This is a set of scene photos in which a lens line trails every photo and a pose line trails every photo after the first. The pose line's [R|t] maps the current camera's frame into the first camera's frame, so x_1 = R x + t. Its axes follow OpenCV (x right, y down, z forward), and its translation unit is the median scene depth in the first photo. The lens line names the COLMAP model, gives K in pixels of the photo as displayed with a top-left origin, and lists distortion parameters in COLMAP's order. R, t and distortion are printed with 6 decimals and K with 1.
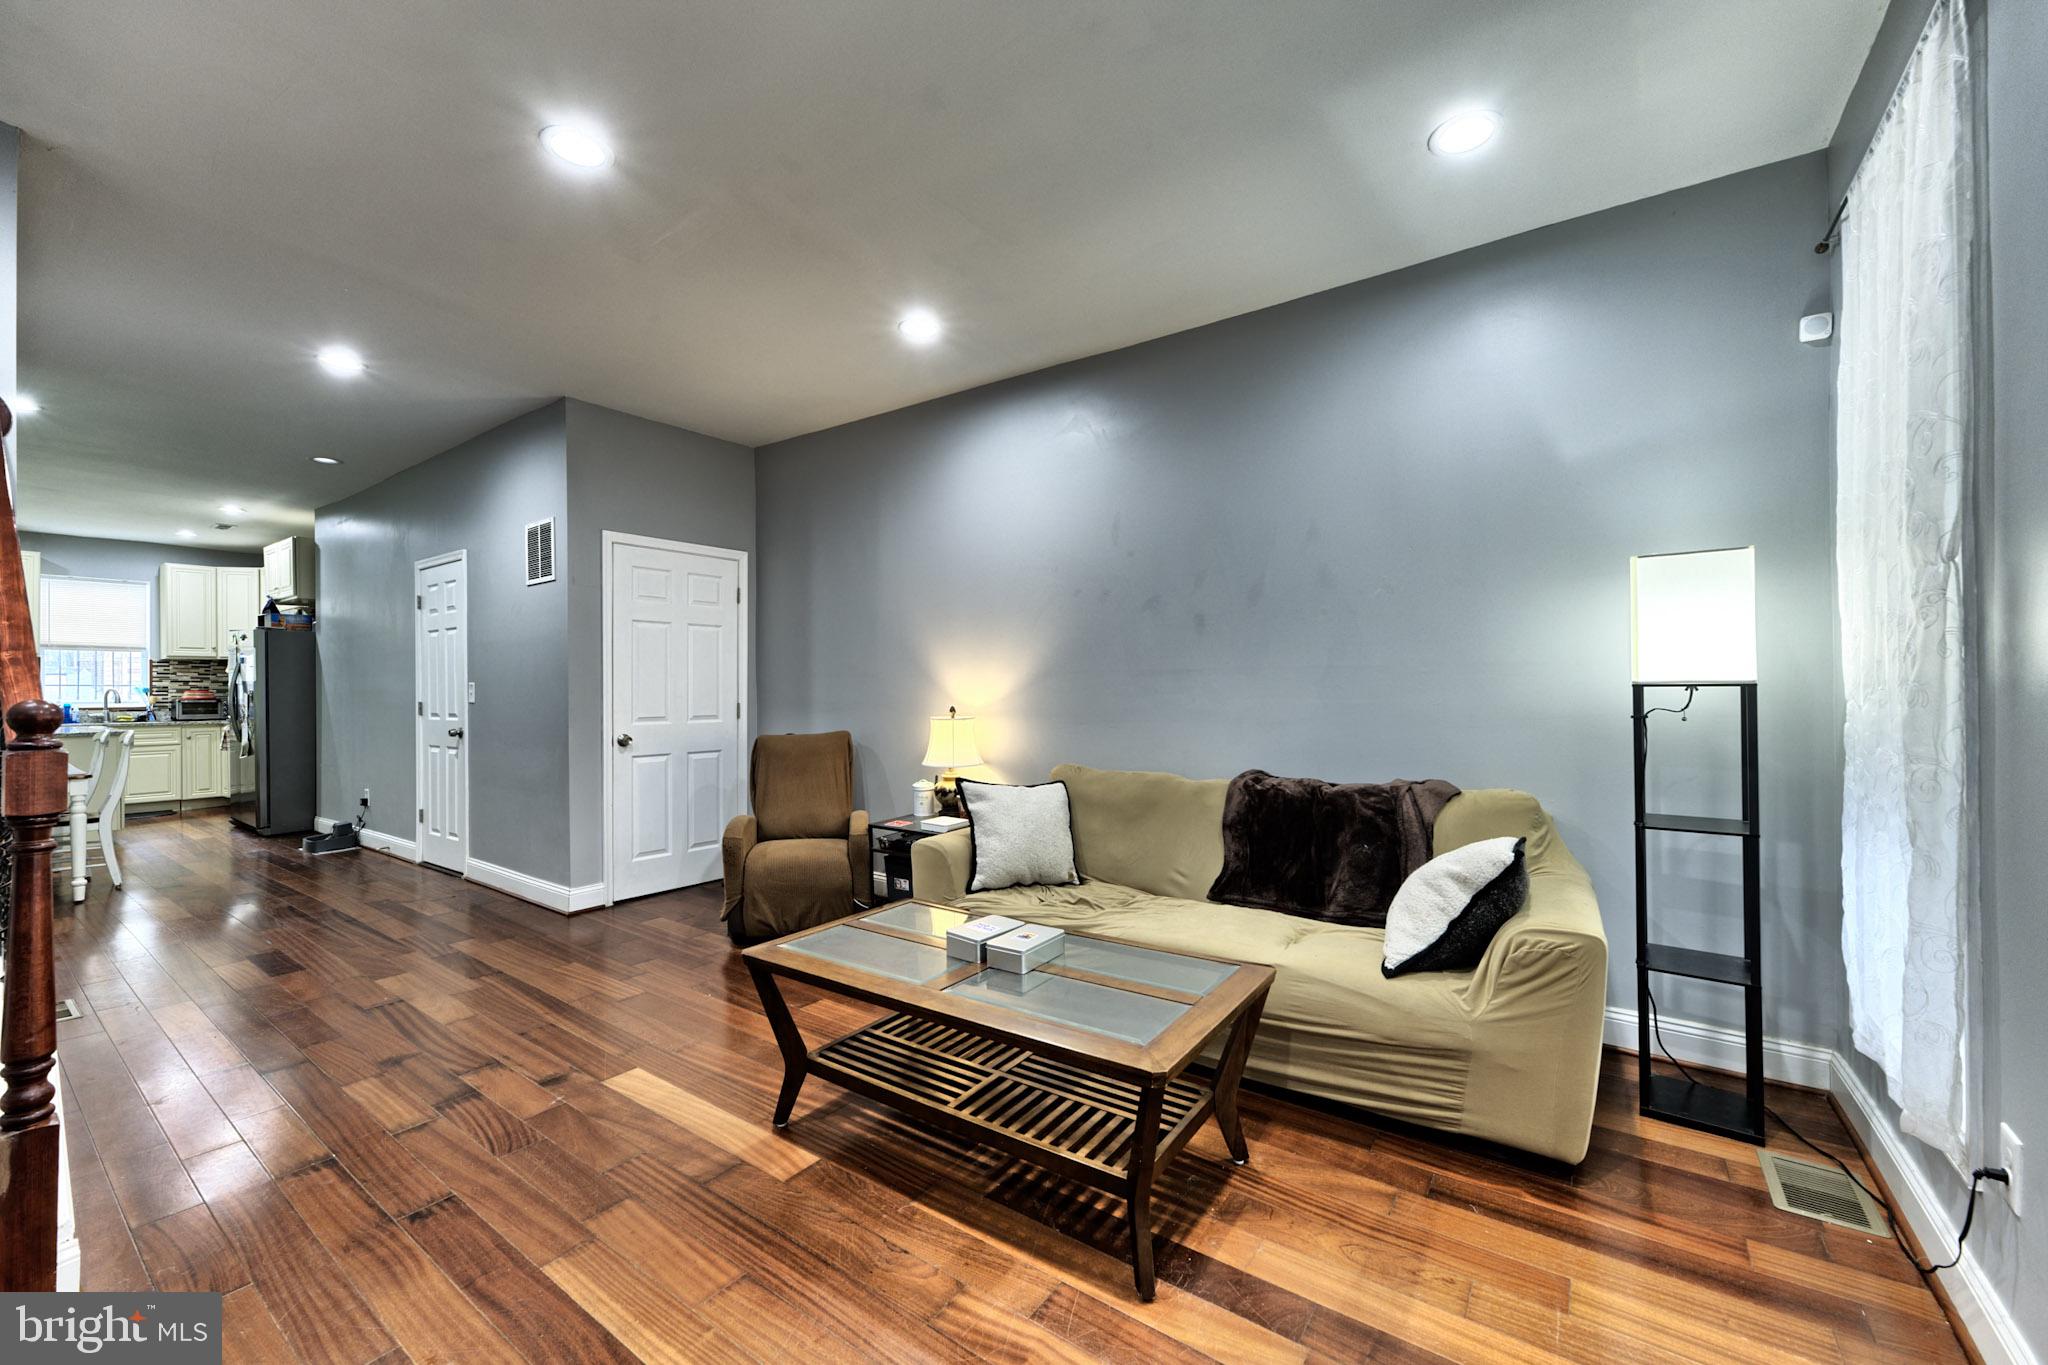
lens RADIAL K [[798.6, 0, 1024.0], [0, 798.6, 682.5], [0, 0, 1]] dist [-0.001394, -0.000126]
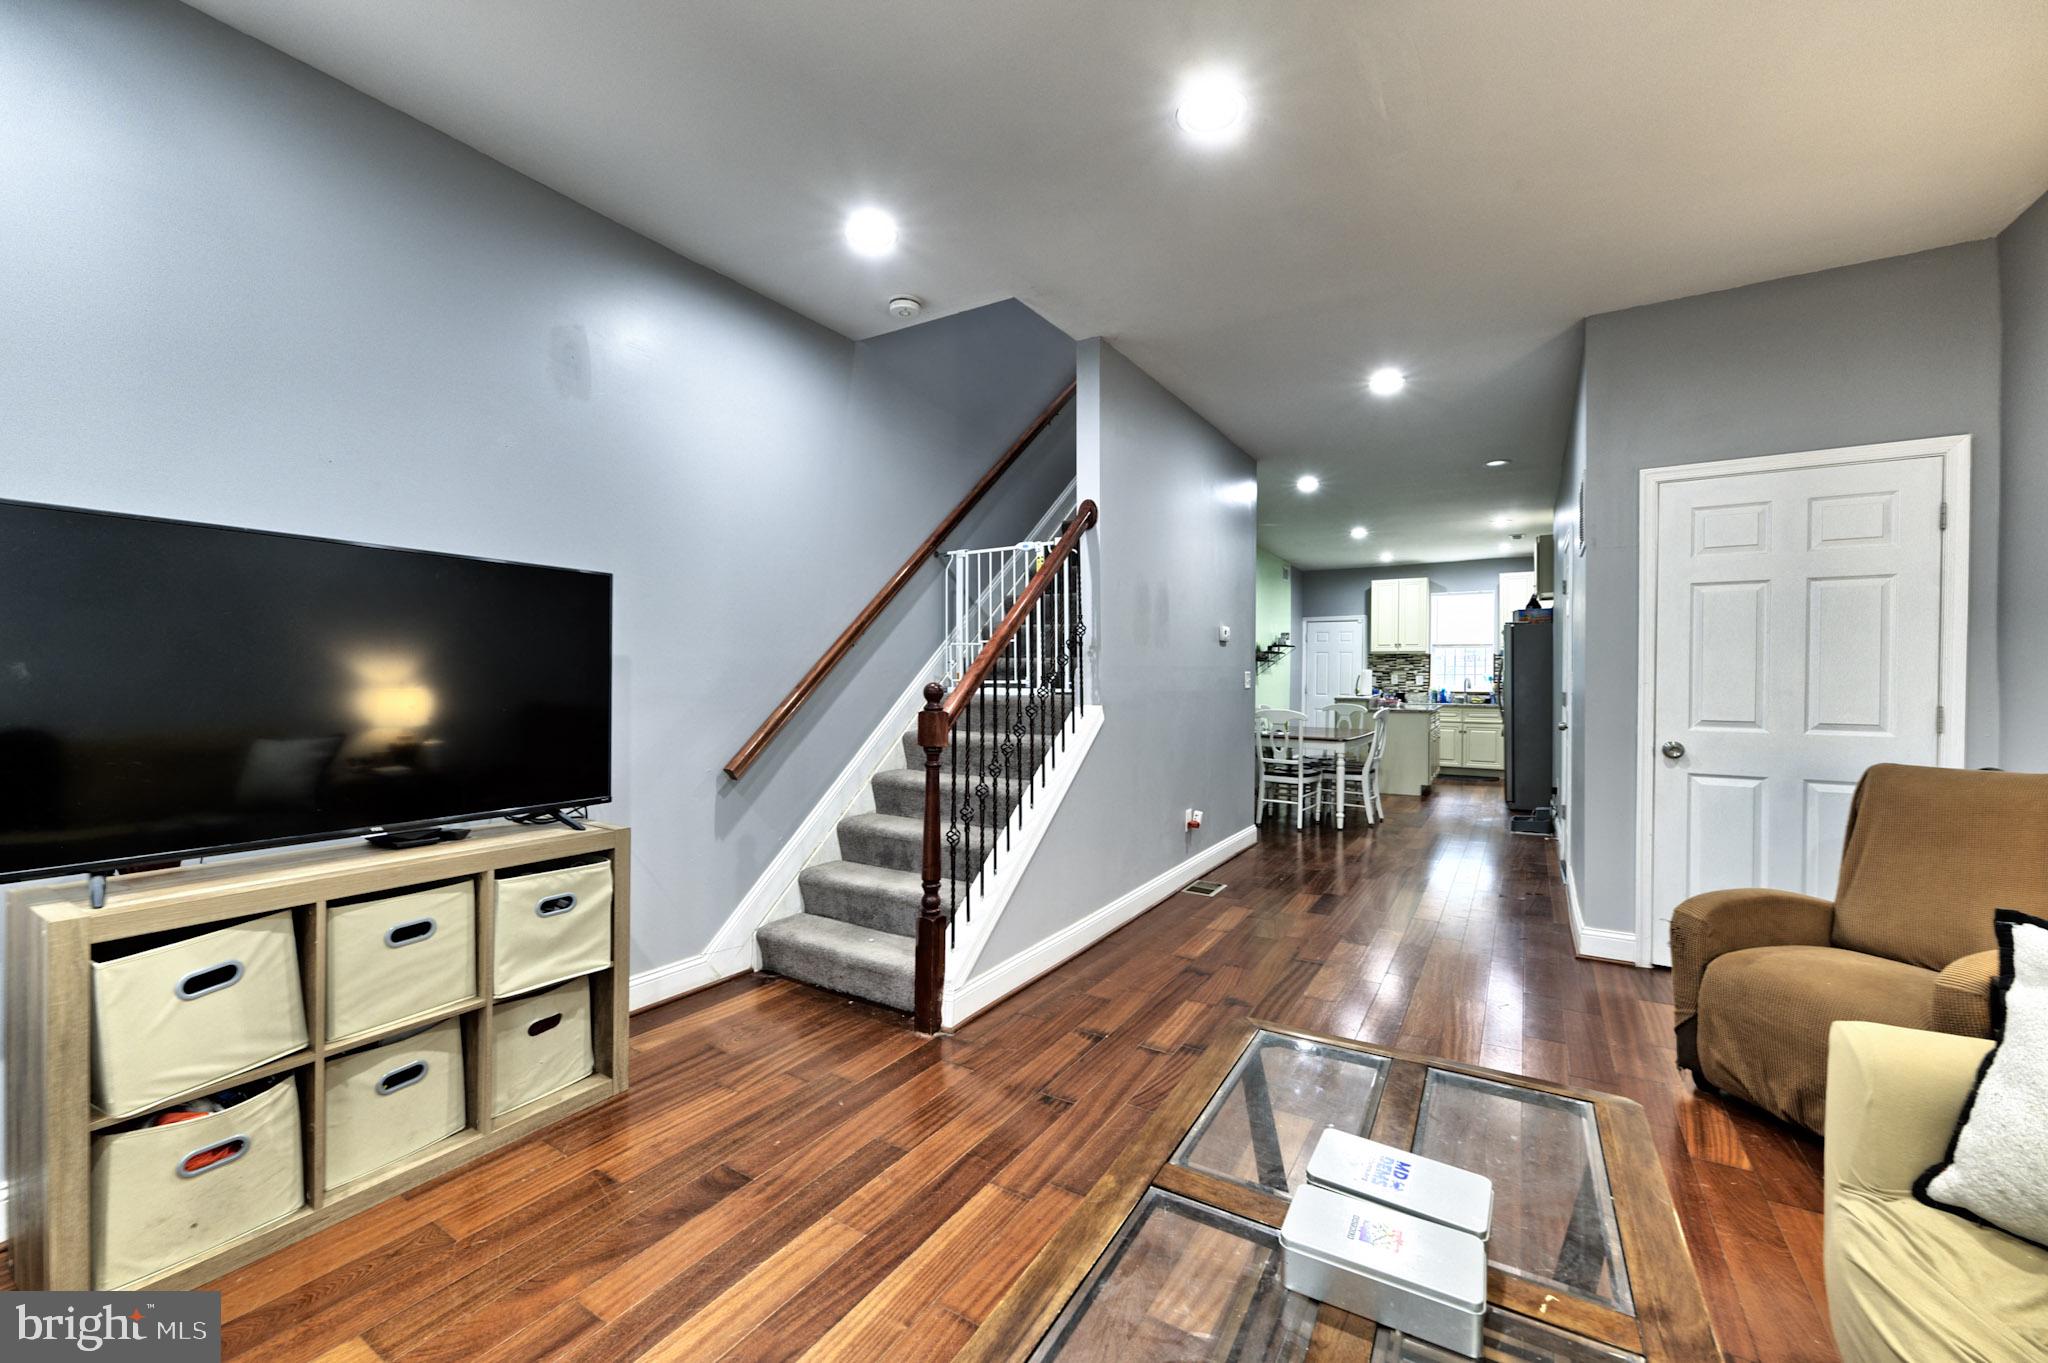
lens RADIAL K [[815.8, 0, 1024.0], [0, 815.8, 681.5], [0, 0, 1]] dist [-0.000495, -0.000021]
pose [[0.067383, 0.009792, -0.997679, 0.133917], [0.001482, 0.999950, 0.009914, 0.001044], [0.997726, -0.002147, 0.067365, 0.234028]]
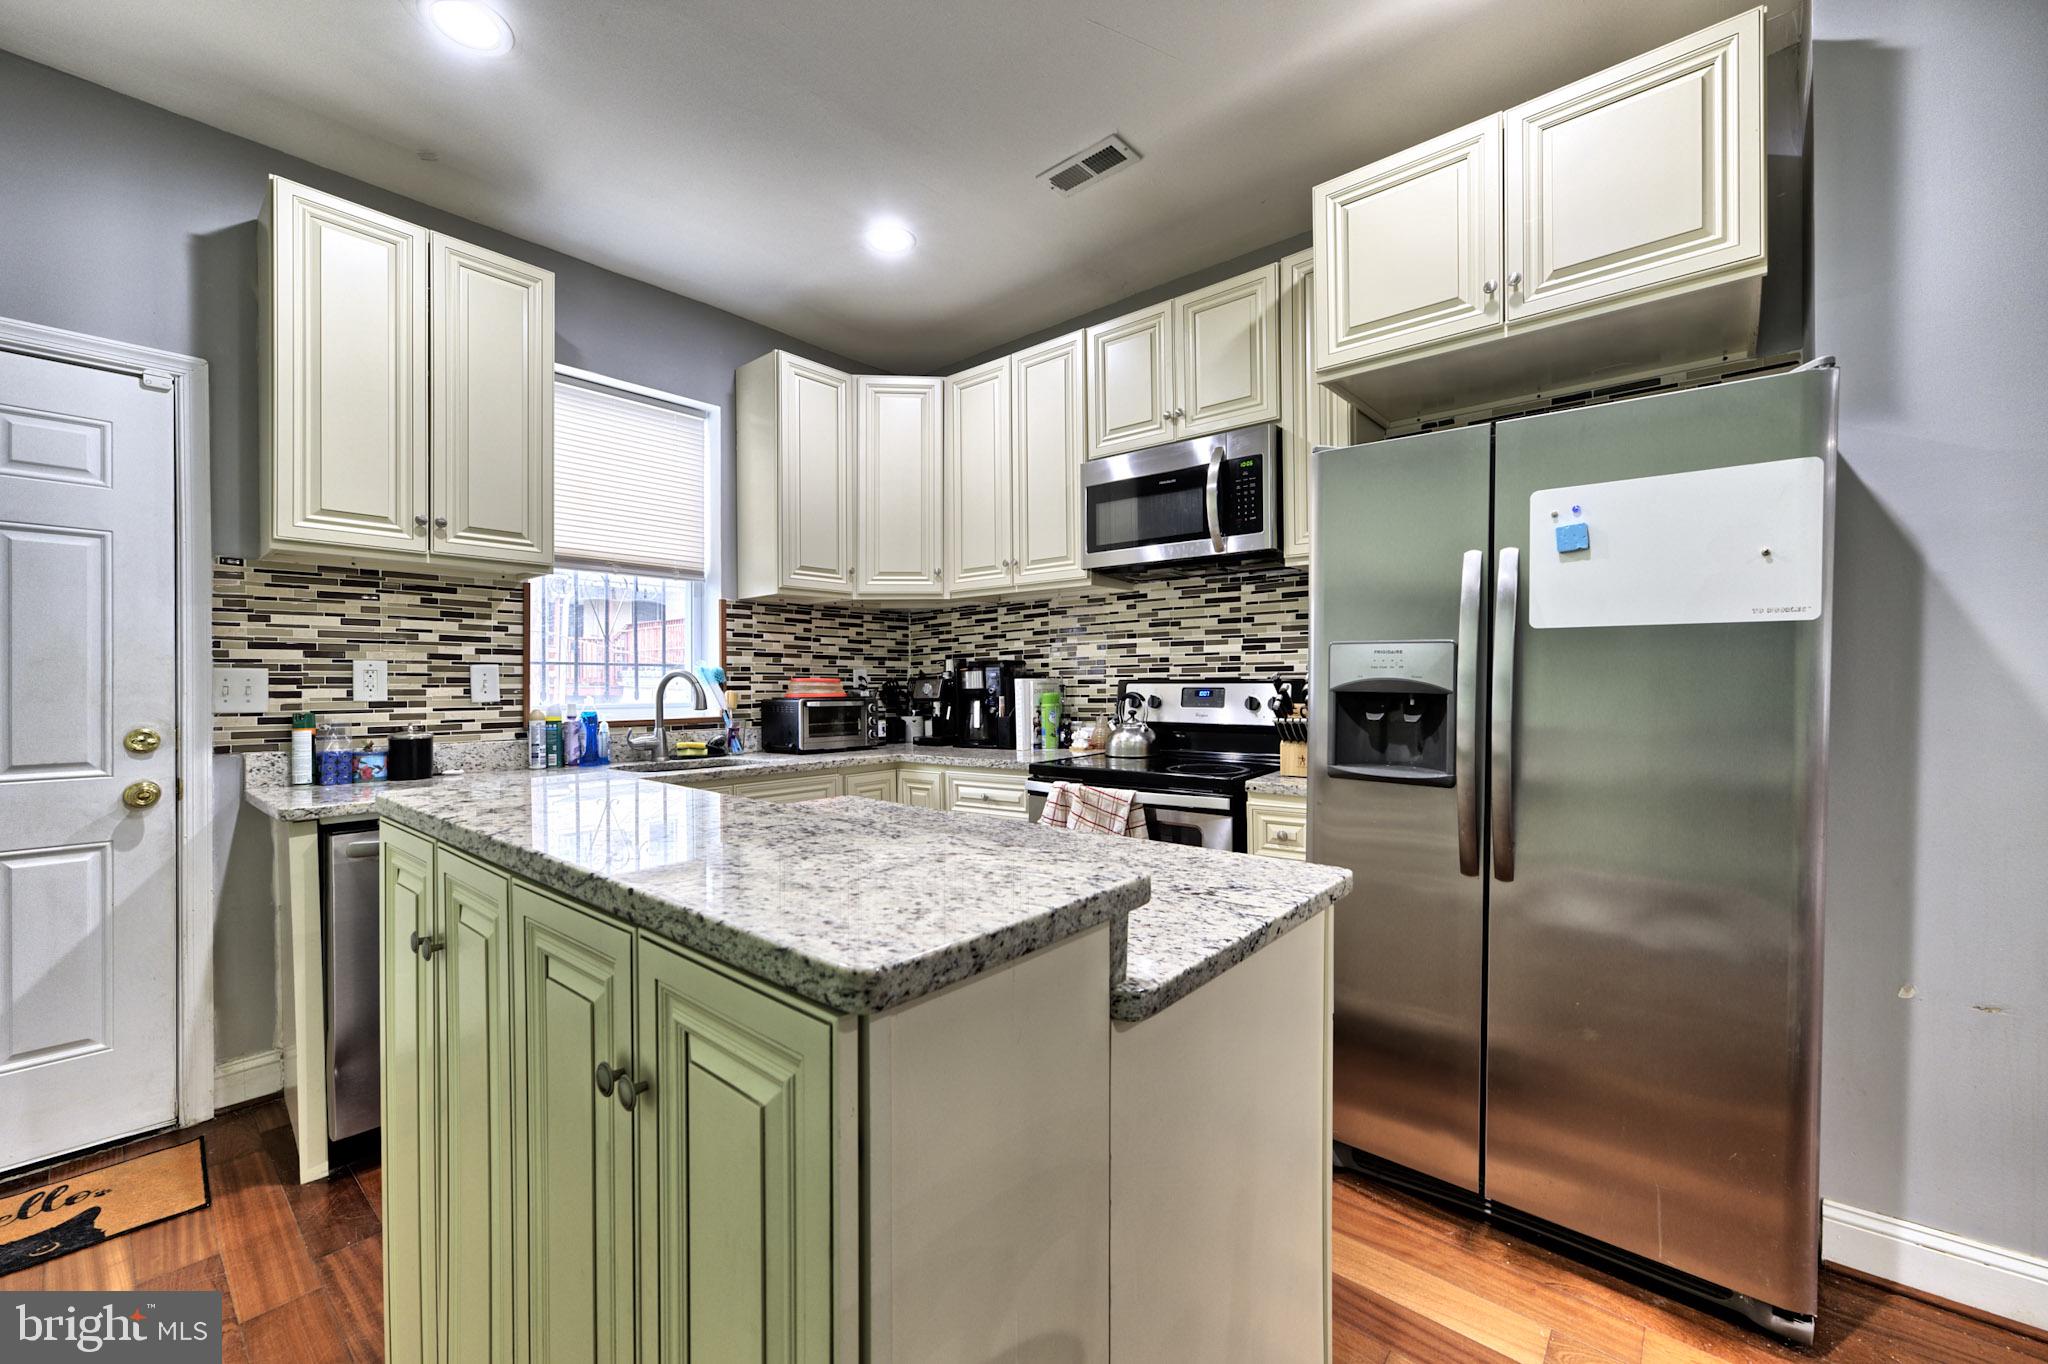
lens RADIAL K [[815.8, 0, 1024.0], [0, 815.8, 682.0], [0, 0, 1]] dist [-0.000495, -0.000021]
pose [[0.995435, -0.000927, -0.095433, -1.099856], [0.001466, 0.999983, 0.005580, 0.013110], [0.095426, -0.005694, 0.995420, 0.734587]]
